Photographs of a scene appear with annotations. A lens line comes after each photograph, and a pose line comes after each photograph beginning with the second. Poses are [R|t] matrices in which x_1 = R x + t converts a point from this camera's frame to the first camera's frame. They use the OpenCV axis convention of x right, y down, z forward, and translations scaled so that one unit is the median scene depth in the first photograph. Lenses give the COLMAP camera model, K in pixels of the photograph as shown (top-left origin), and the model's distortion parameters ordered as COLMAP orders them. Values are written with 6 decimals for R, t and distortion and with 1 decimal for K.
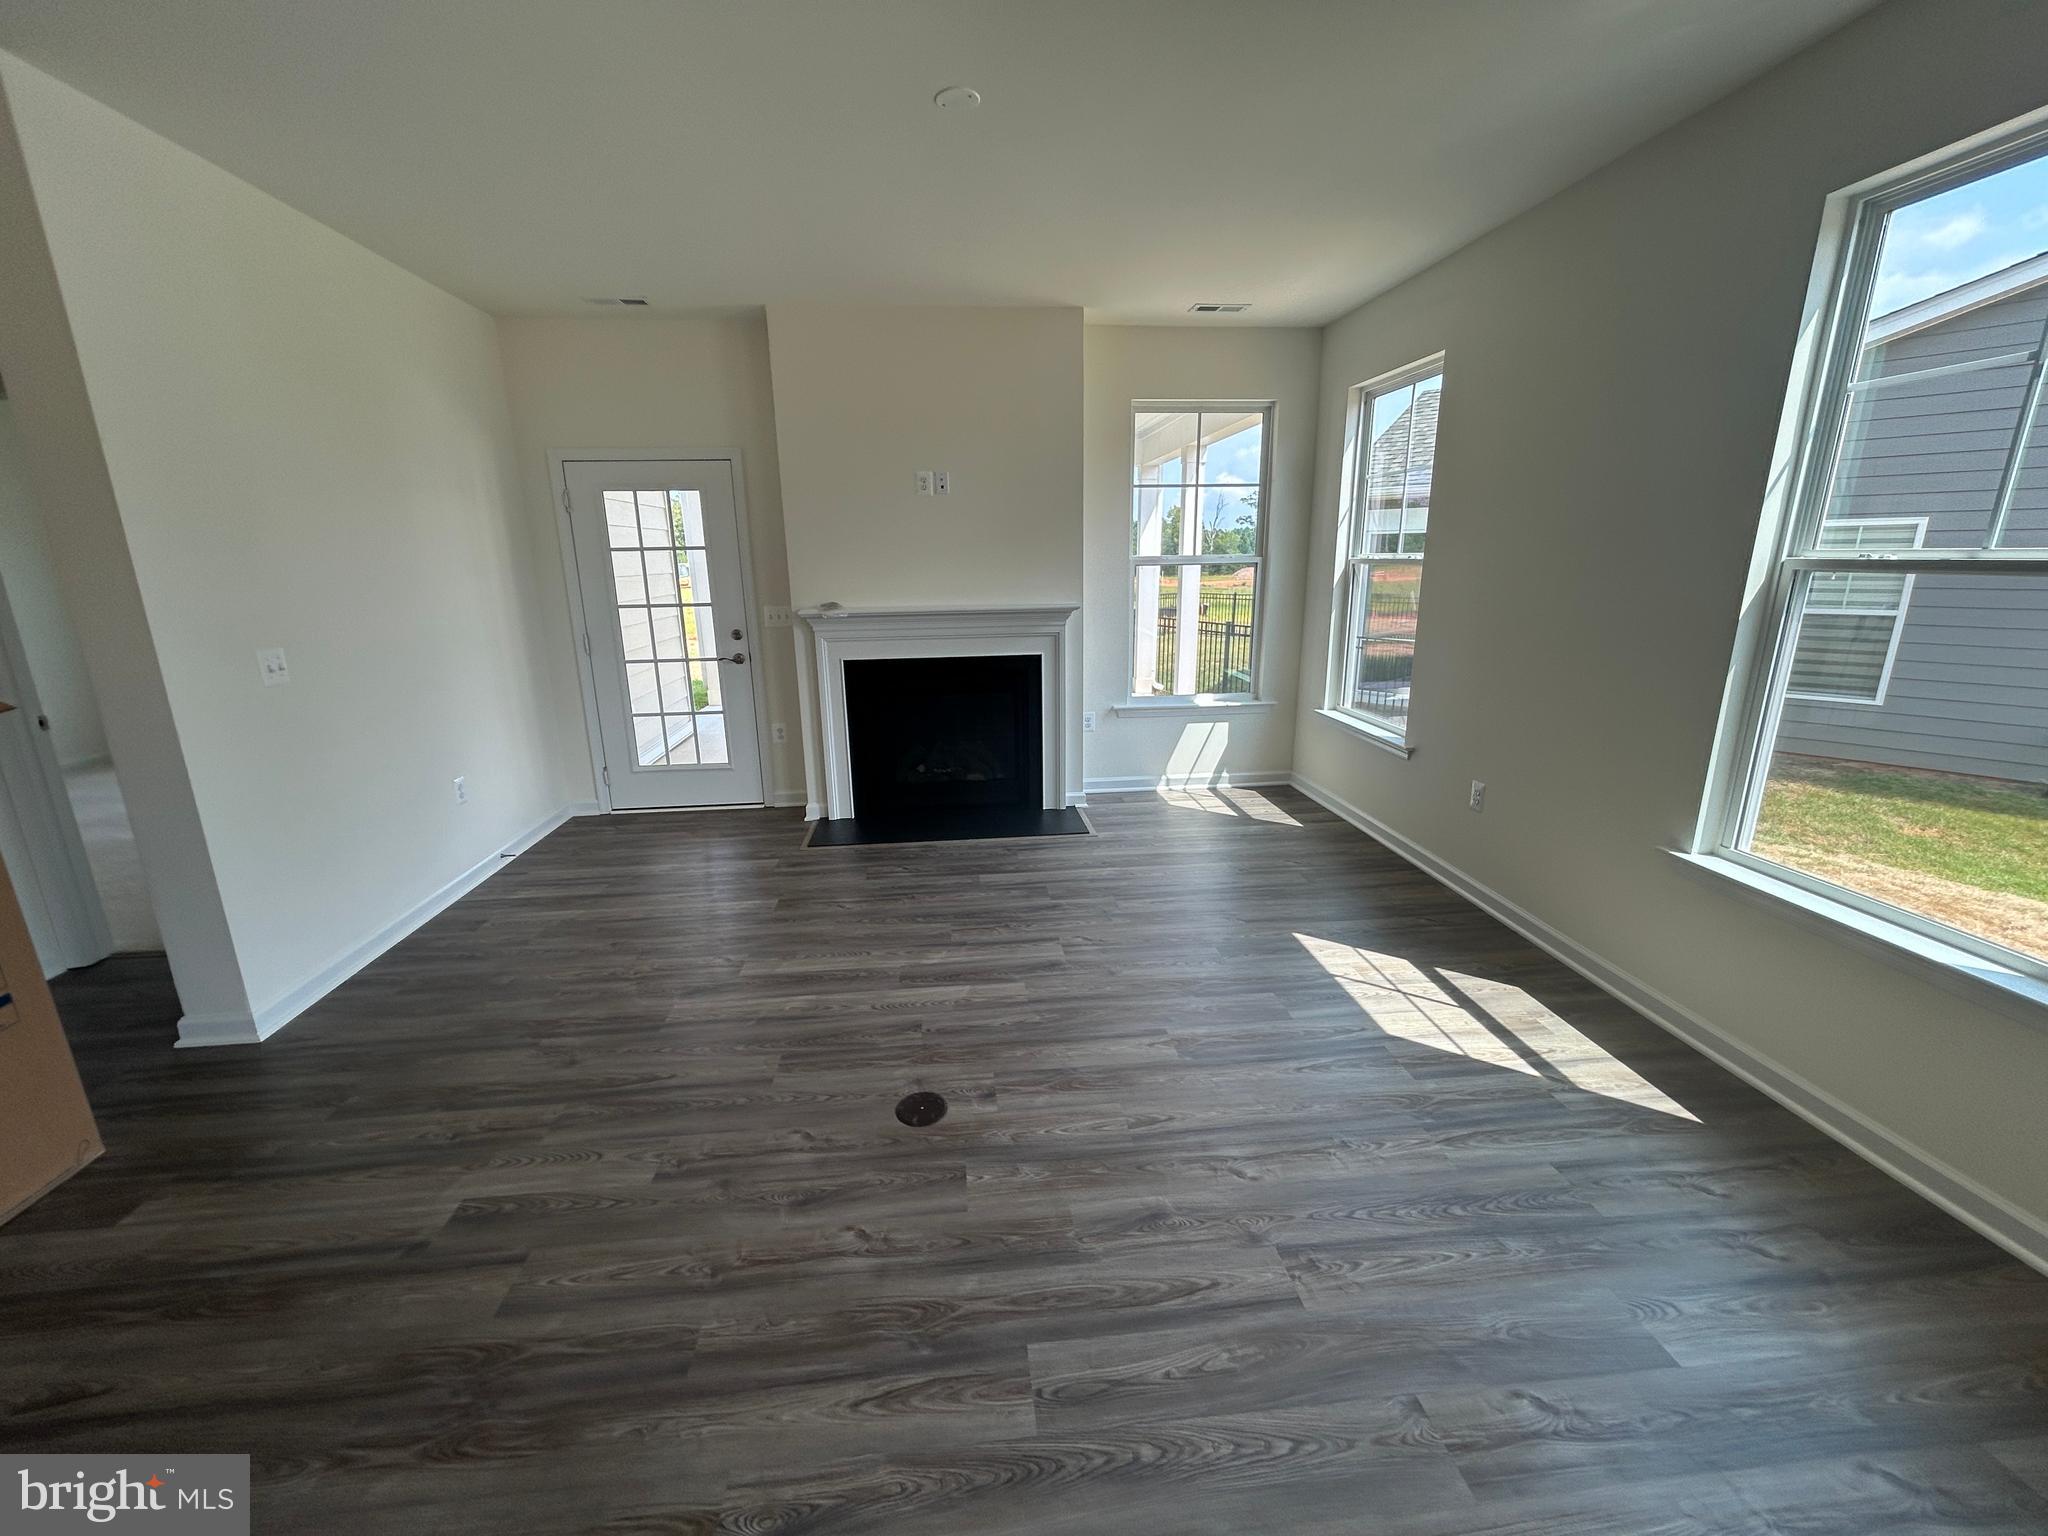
lens RADIAL K [[835.2, 0, 1014.5], [0, 835.2, 773.8], [0, 0, 1]] dist [-0.016212, 0.000587]
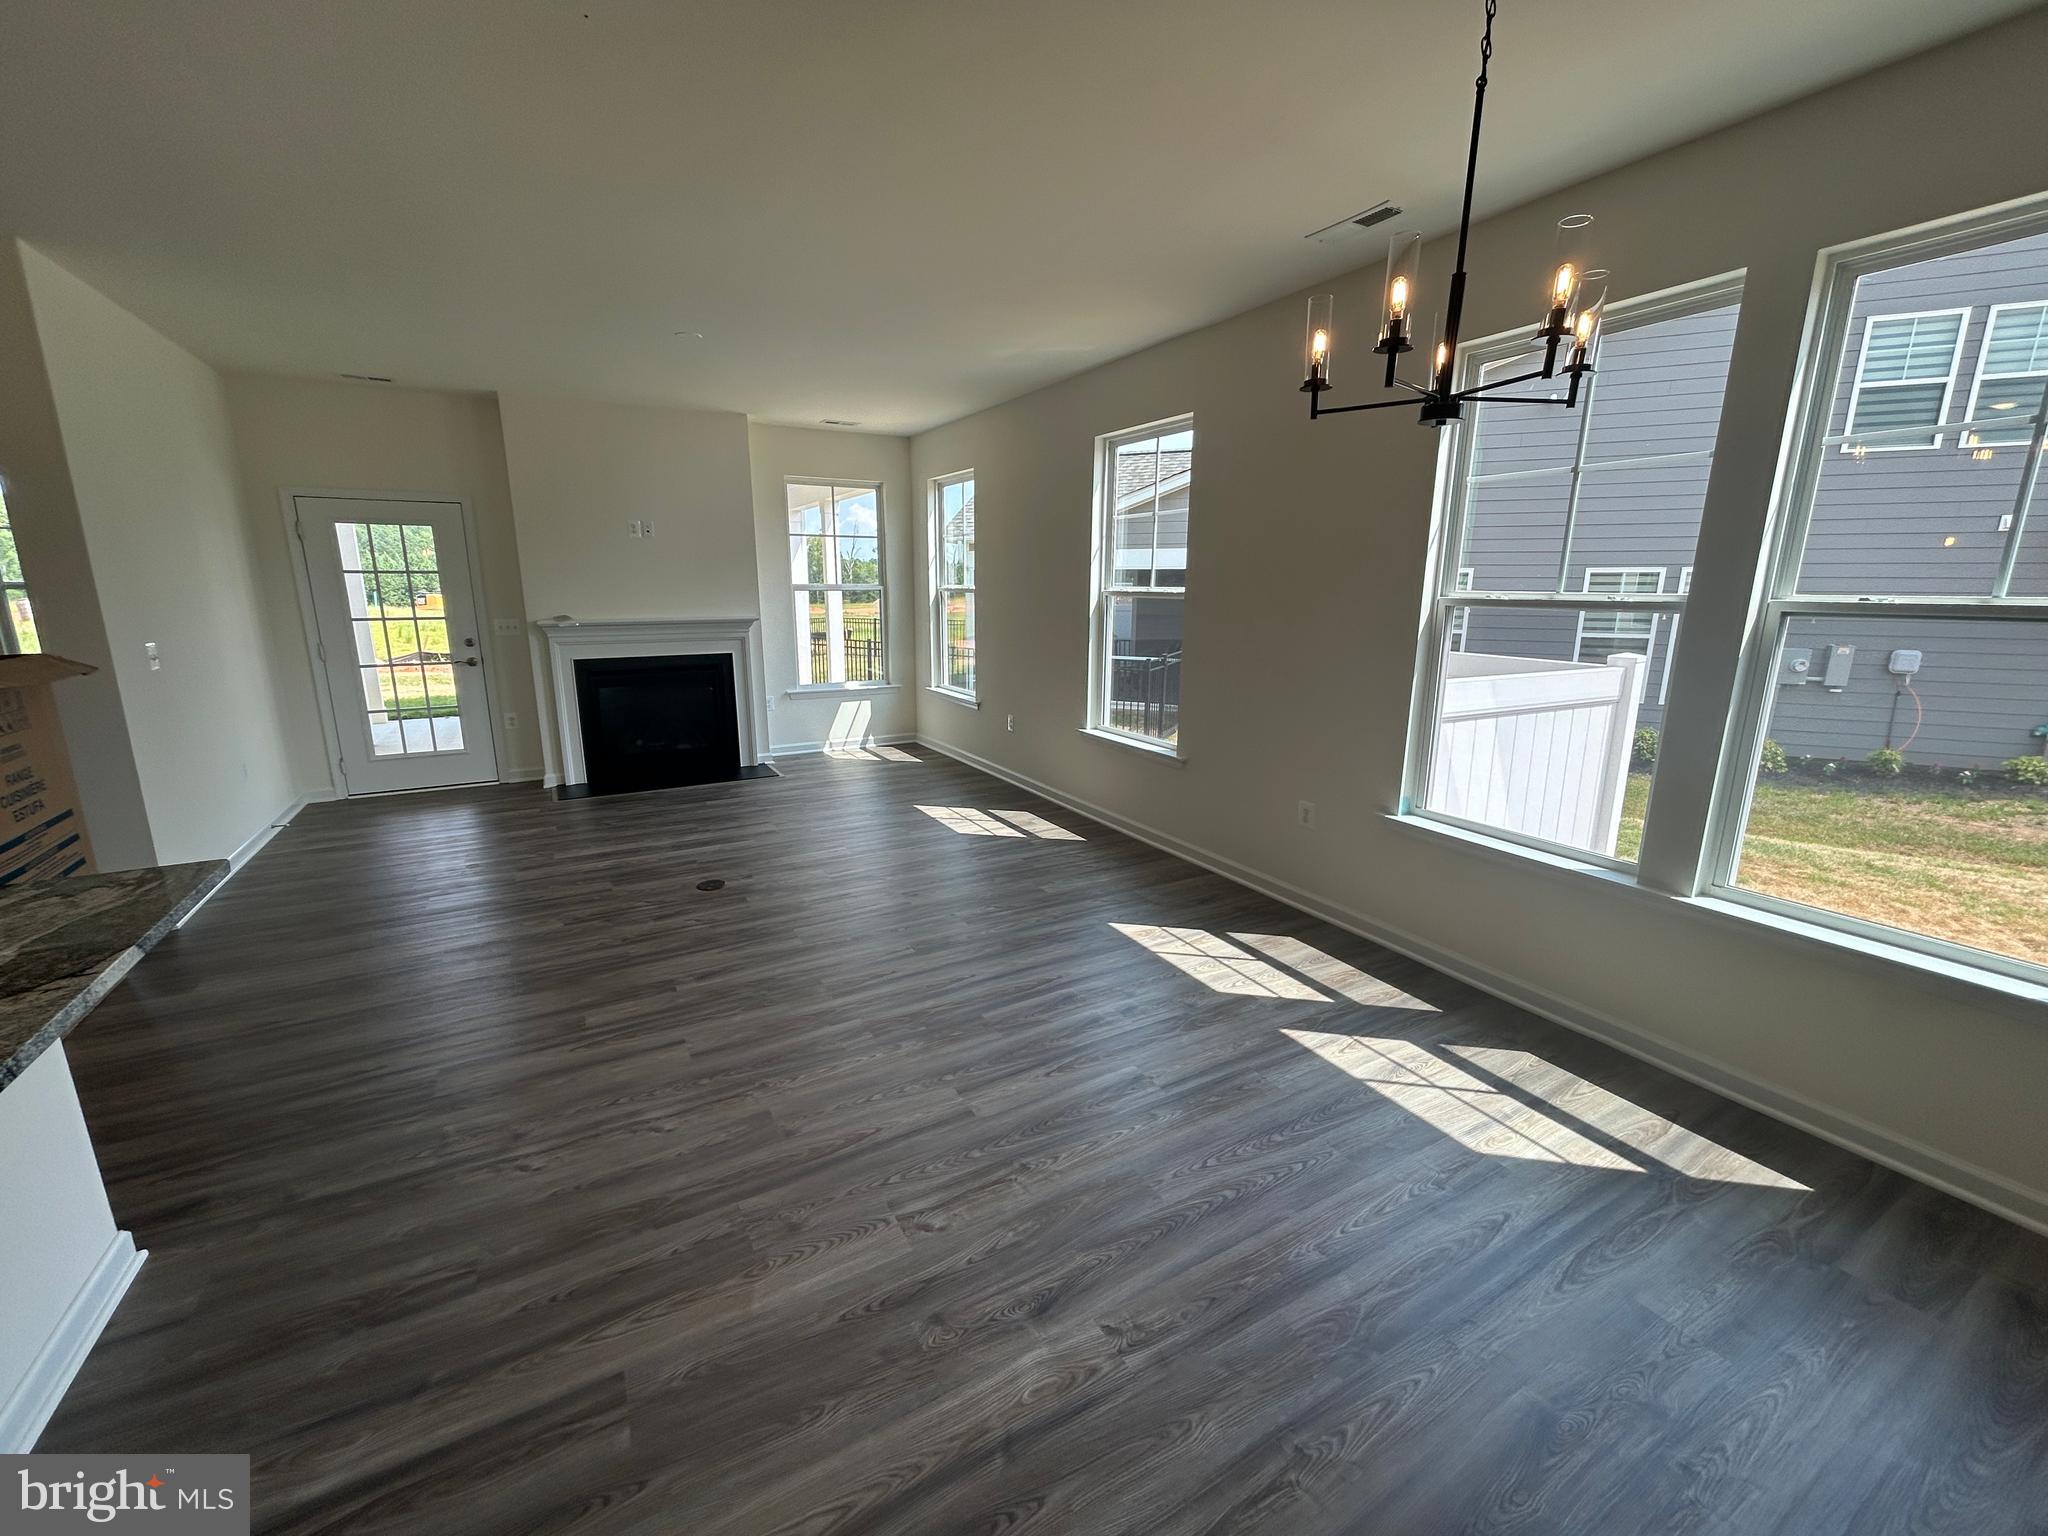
lens RADIAL K [[835.2, 0, 1038.3], [0, 835.2, 771.0], [0, 0, 1]] dist [-0.016212, 0.000587]
pose [[0.906054, -0.074198, 0.416607, -0.098142], [0.089314, 0.995860, -0.016880, 0.121668], [-0.413630, 0.052503, 0.908930, -0.464404]]
